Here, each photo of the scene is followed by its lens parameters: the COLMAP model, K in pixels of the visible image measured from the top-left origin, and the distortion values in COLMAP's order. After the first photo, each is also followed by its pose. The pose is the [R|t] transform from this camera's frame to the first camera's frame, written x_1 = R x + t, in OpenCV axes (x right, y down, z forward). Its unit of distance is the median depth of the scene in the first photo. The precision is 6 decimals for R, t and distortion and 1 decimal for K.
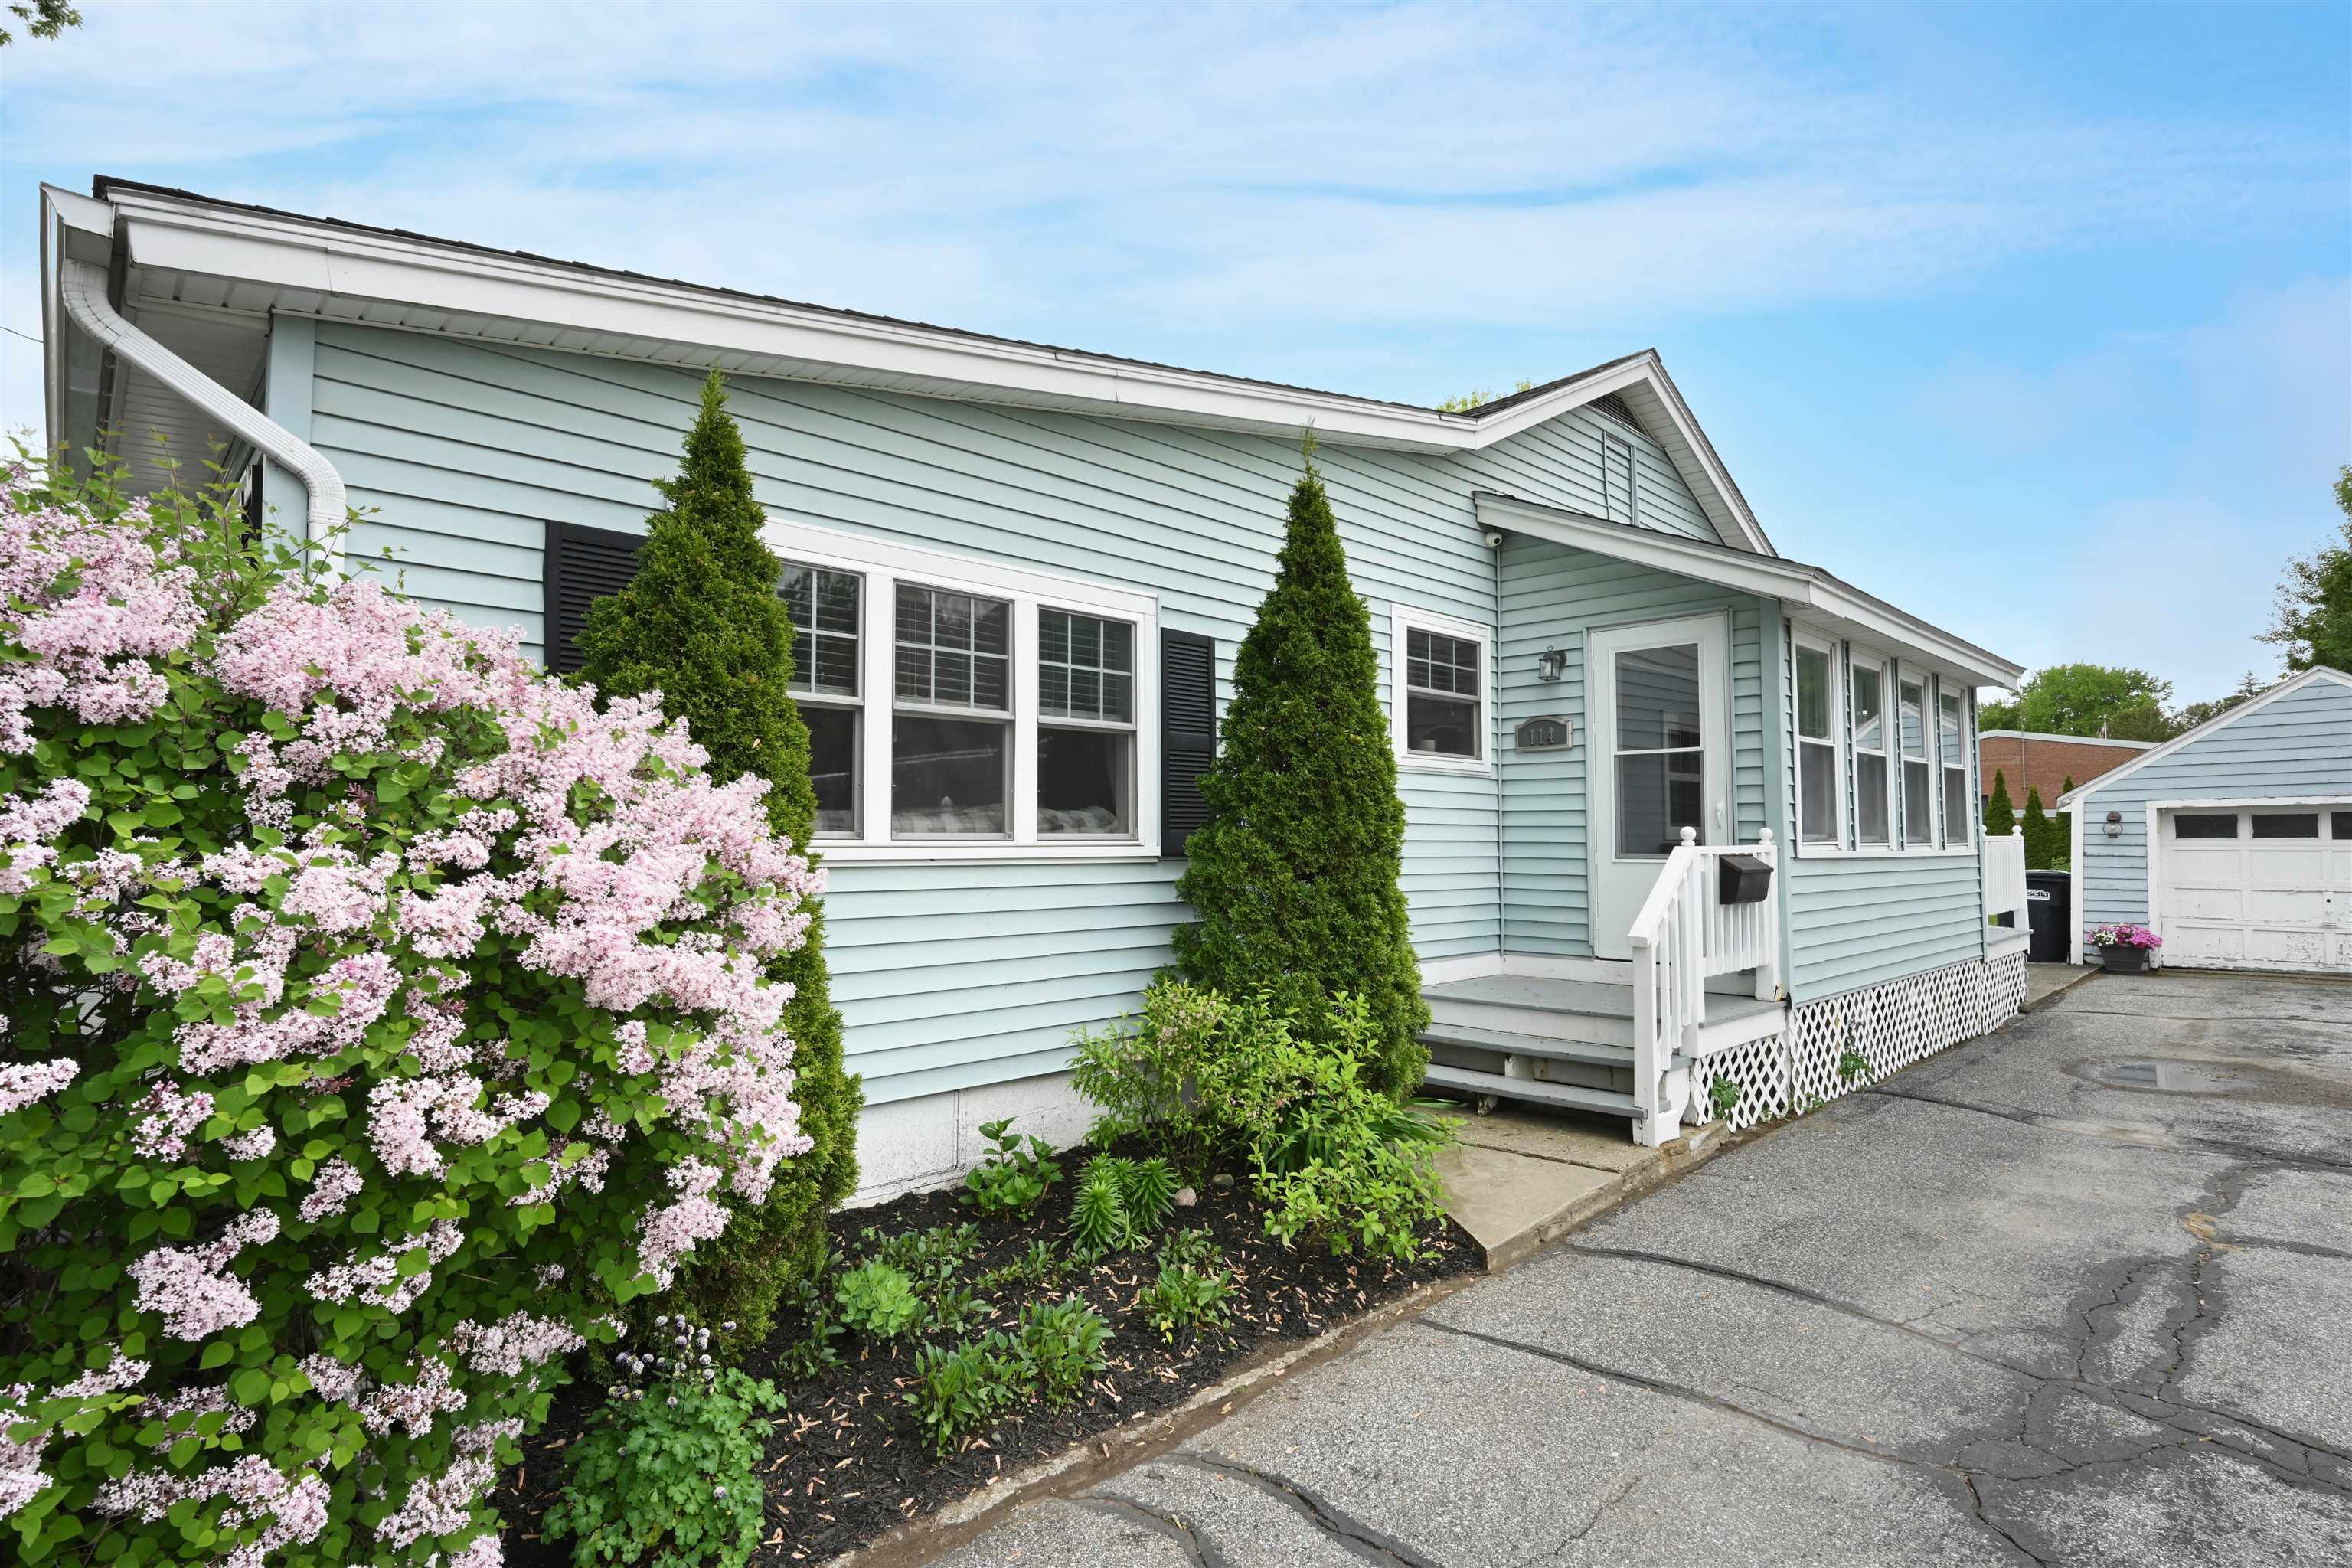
lens RADIAL K [[1156.3, 0, 1177.9], [0, 1156.3, 781.8], [0, 0, 1]] dist [-0.003397, 0.000045]
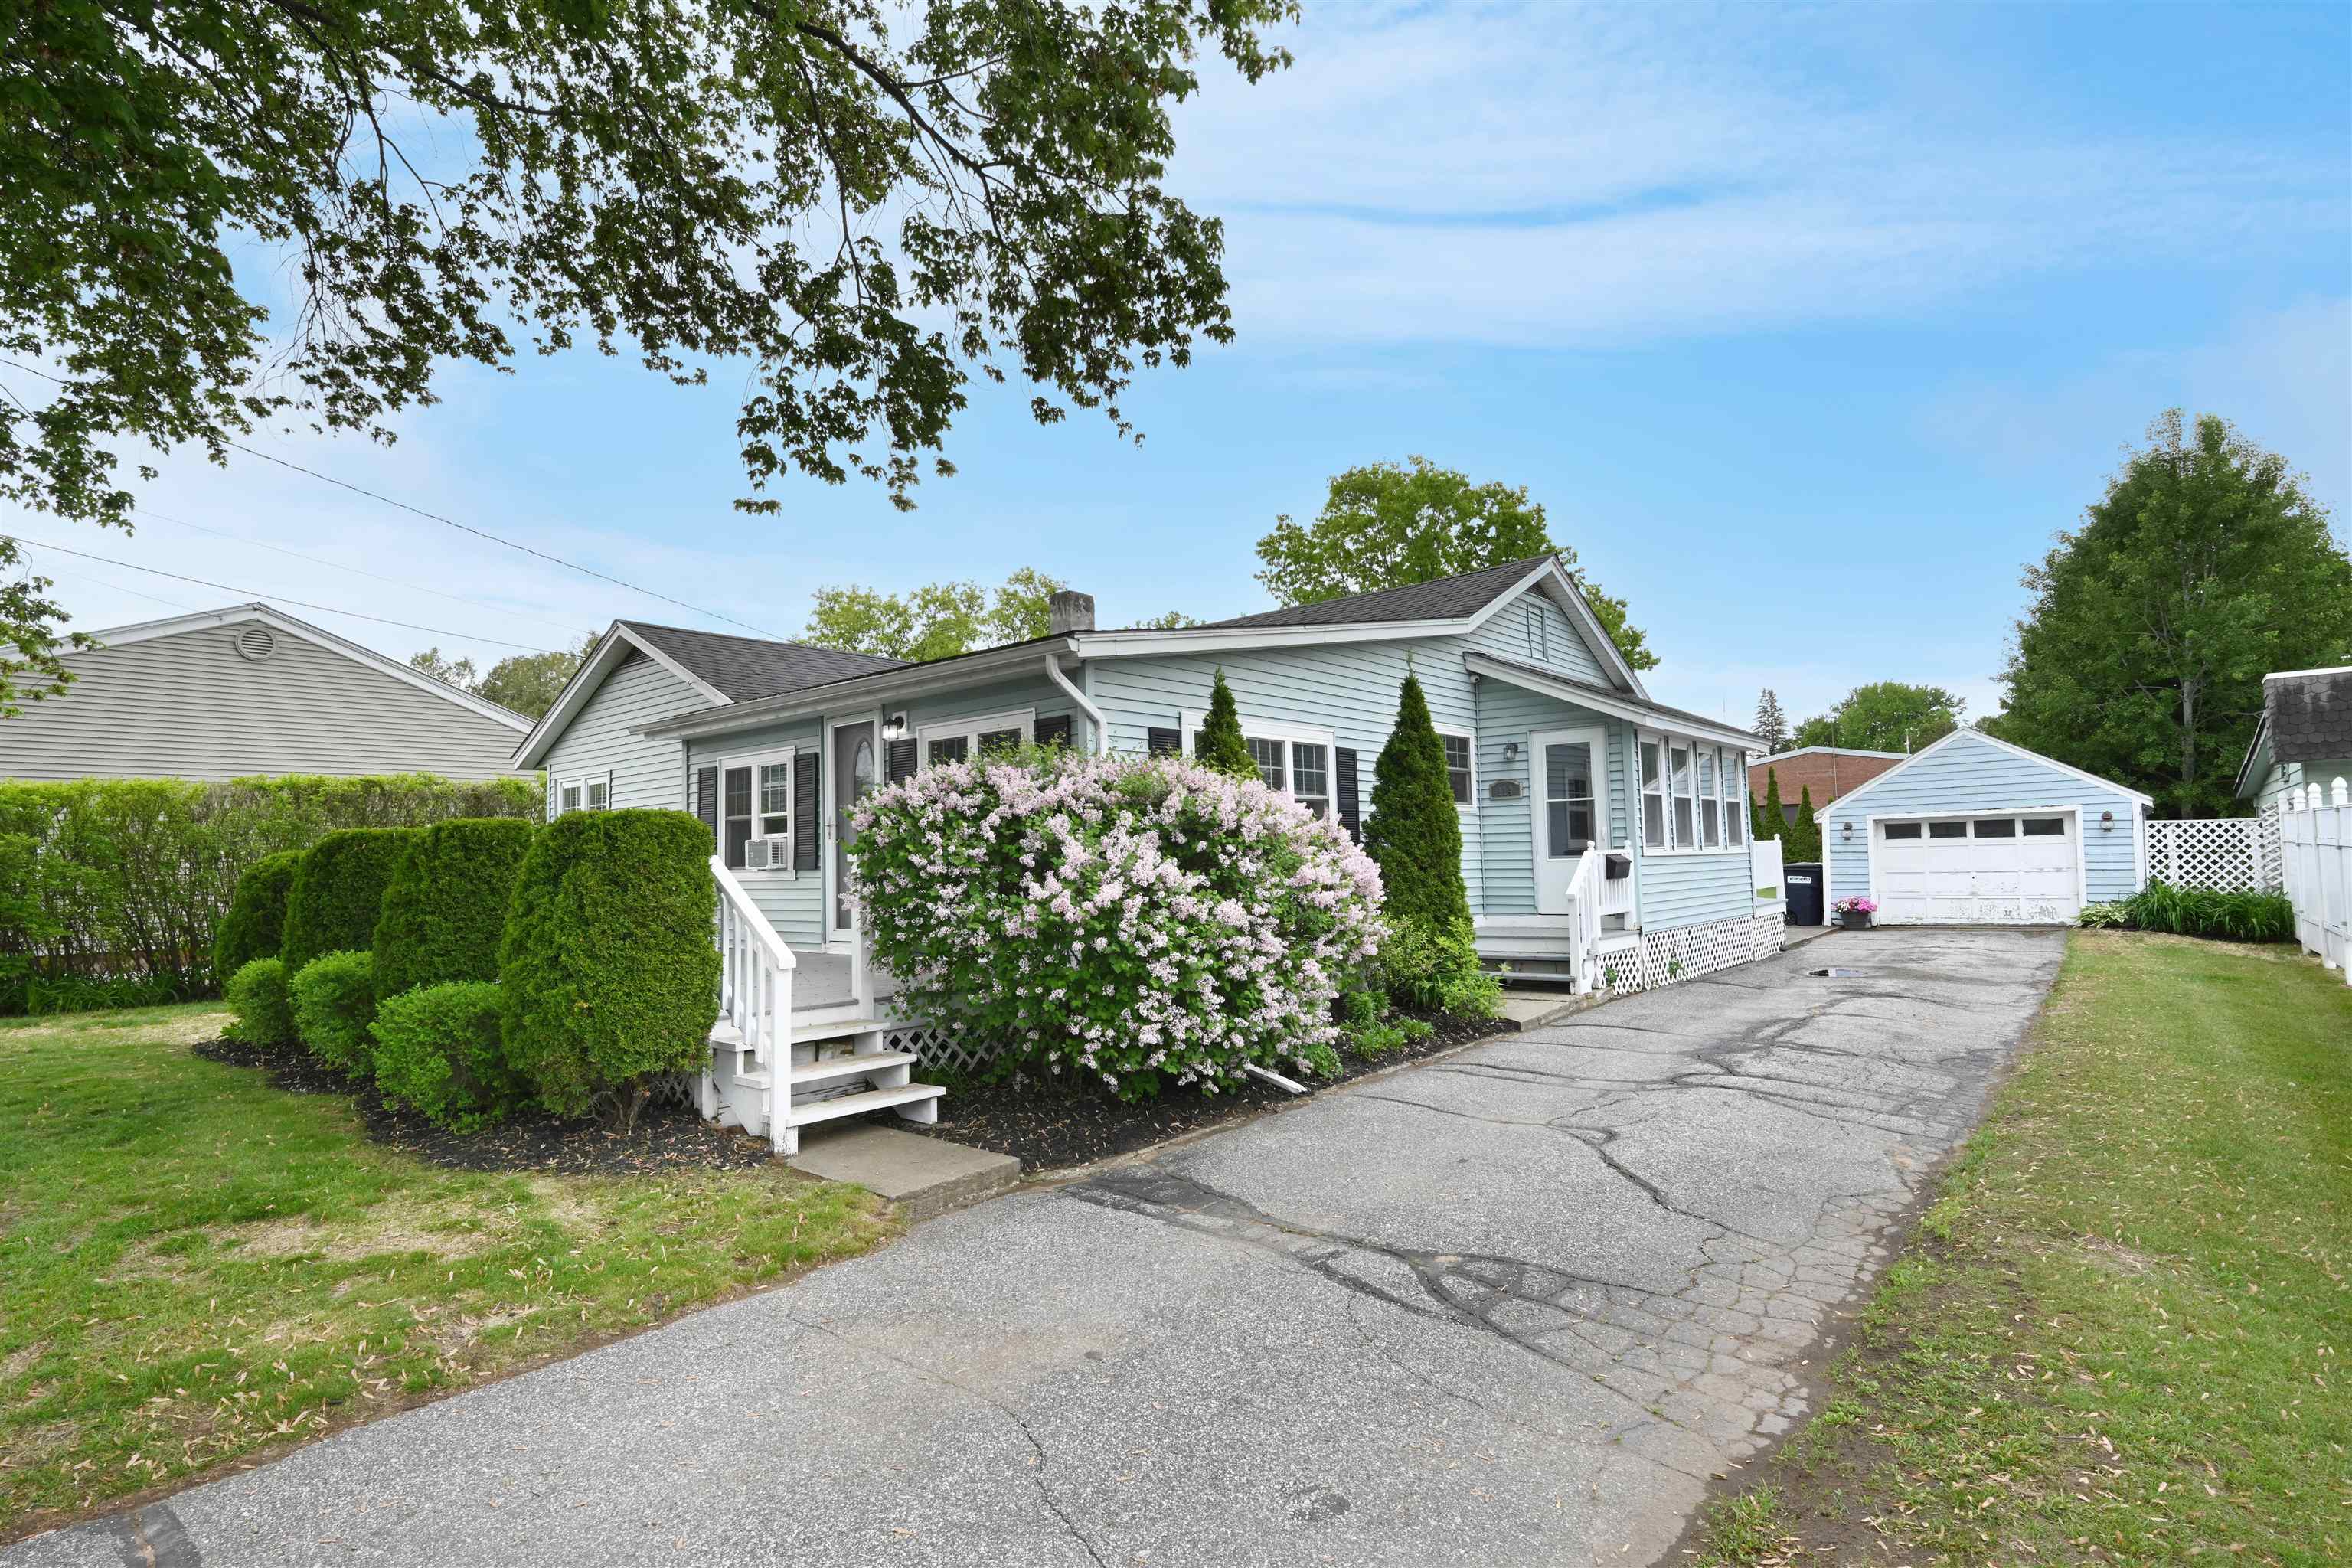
lens RADIAL K [[1156.3, 0, 1171.8], [0, 1156.3, 783.7], [0, 0, 1]] dist [-0.003397, 0.000045]
pose [[0.994819, -0.017608, 0.100127, -0.374804], [0.019148, 0.999712, -0.014439, -0.034976], [-0.099844, 0.016281, 0.994870, -0.721100]]
